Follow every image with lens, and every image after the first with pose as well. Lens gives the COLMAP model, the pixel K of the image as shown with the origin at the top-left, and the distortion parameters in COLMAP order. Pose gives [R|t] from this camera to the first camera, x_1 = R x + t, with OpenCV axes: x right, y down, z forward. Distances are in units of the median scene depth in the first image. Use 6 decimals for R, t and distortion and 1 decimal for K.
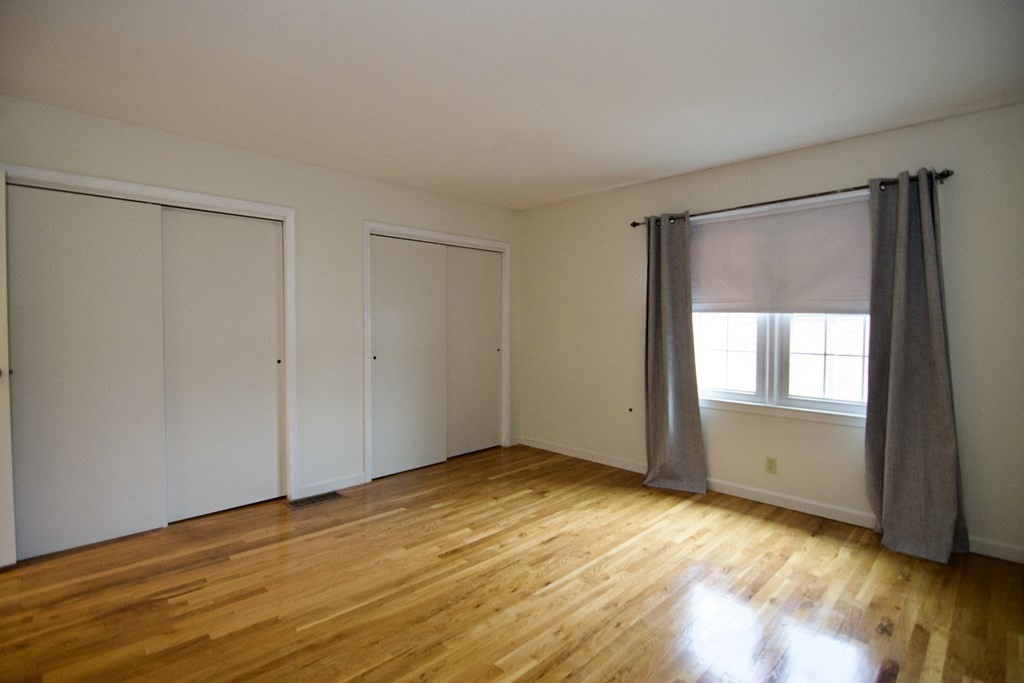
lens RADIAL K [[494.3, 0, 509.8], [0, 494.3, 339.7], [0, 0, 1]] dist [-0.000423, -0.013179]
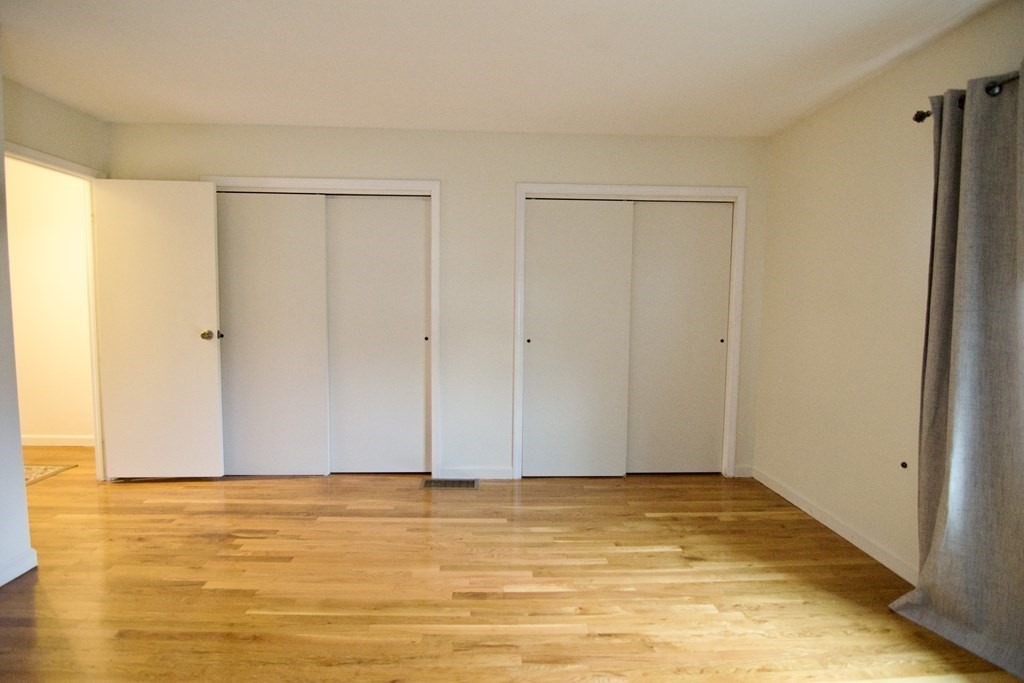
lens RADIAL K [[505.8, 0, 509.5], [0, 505.8, 338.3], [0, 0, 1]] dist [-0.001143, -0.013559]
pose [[0.737942, 0.057538, -0.672407, 0.364345], [-0.033495, 0.998254, 0.048661, -0.012353], [0.674033, -0.013387, 0.738580, 0.378585]]
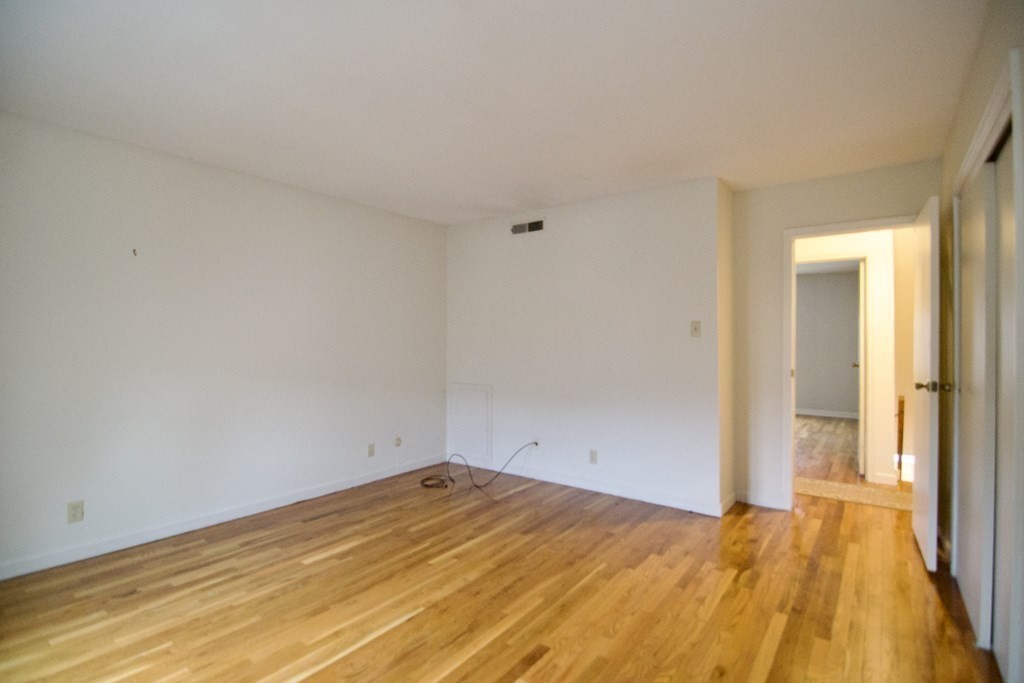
lens RADIAL K [[494.3, 0, 509.8], [0, 494.3, 339.7], [0, 0, 1]] dist [-0.000423, -0.013179]
pose [[-0.988669, -0.006866, -0.149958, 0.023168], [-0.011485, 0.999485, 0.029960, -0.040925], [0.149675, 0.031342, -0.988238, 1.400405]]
